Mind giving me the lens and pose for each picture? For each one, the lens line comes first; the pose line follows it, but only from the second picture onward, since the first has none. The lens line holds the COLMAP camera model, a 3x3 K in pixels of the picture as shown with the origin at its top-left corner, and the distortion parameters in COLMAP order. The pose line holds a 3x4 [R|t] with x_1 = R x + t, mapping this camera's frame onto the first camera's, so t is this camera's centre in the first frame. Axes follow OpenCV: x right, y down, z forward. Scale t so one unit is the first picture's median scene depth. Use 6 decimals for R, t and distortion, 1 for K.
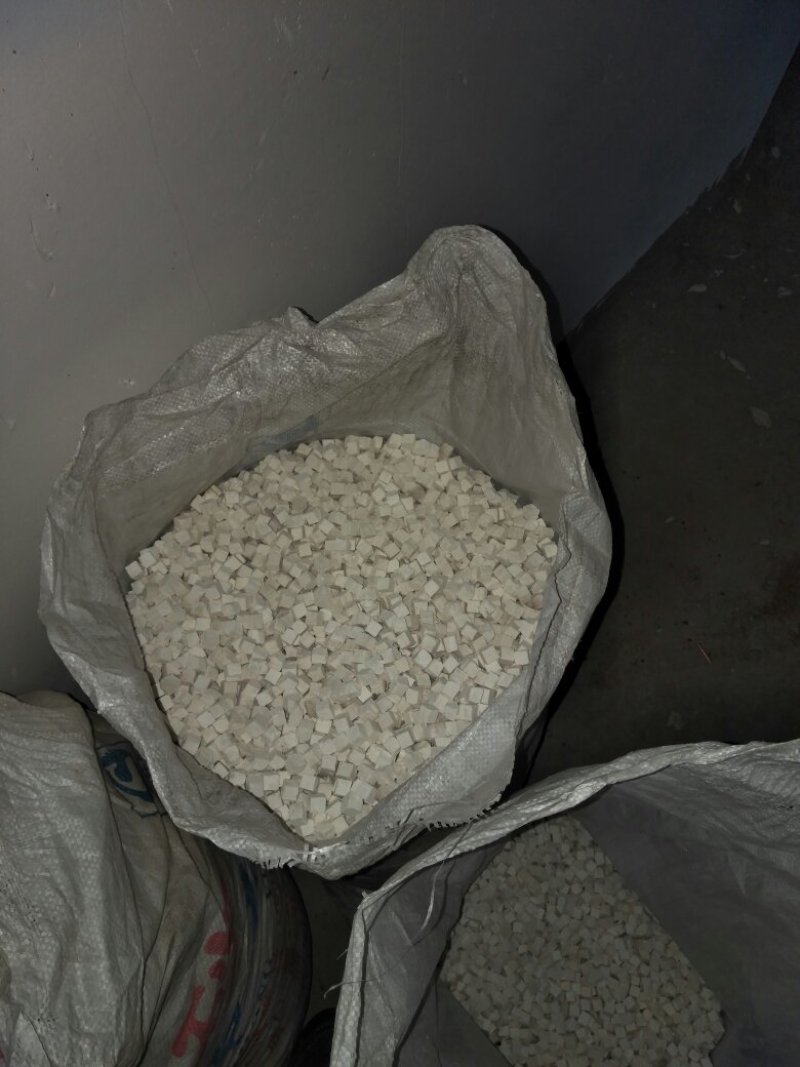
lens RADIAL K [[770.7, 0, 400.5], [0, 770.7, 535.0], [0, 0, 1]] dist [-0.003294, -0.008693]
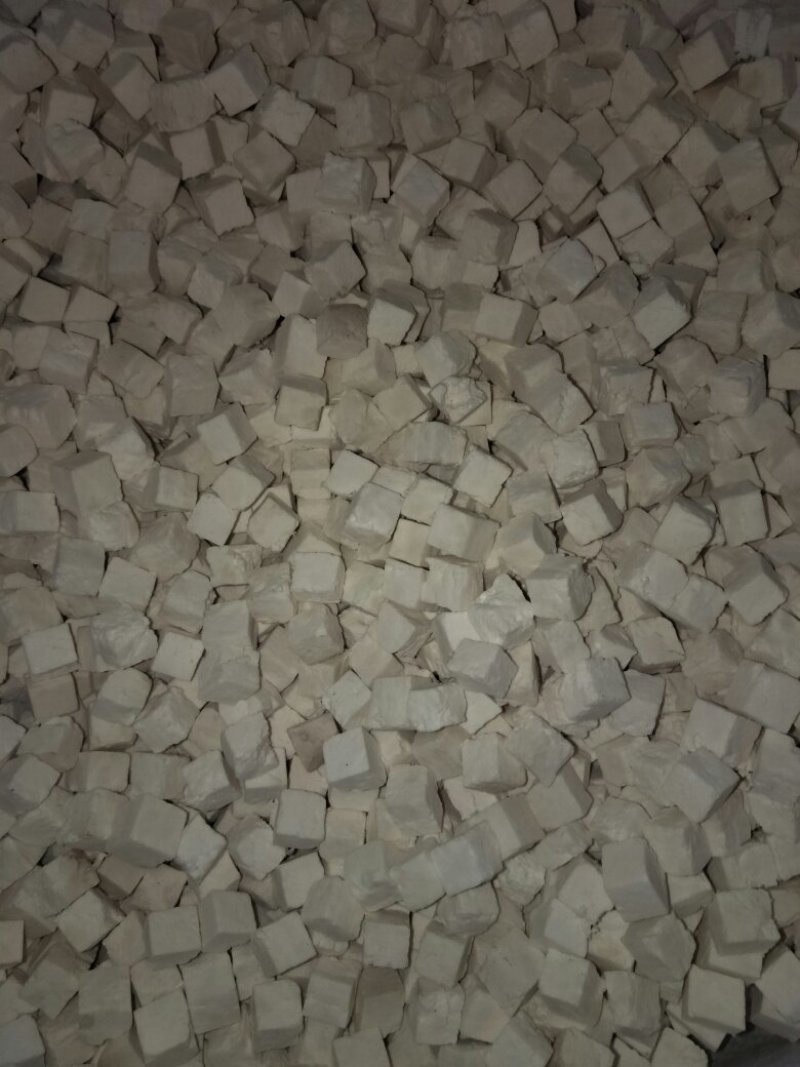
lens RADIAL K [[770.7, 0, 391.6], [0, 770.7, 535.8], [0, 0, 1]] dist [-0.003294, -0.008693]
pose [[0.997593, -0.065952, -0.021412, -0.060290], [0.068427, 0.886371, 0.457891, -0.001032], [-0.011220, -0.458254, 0.888750, 0.662810]]
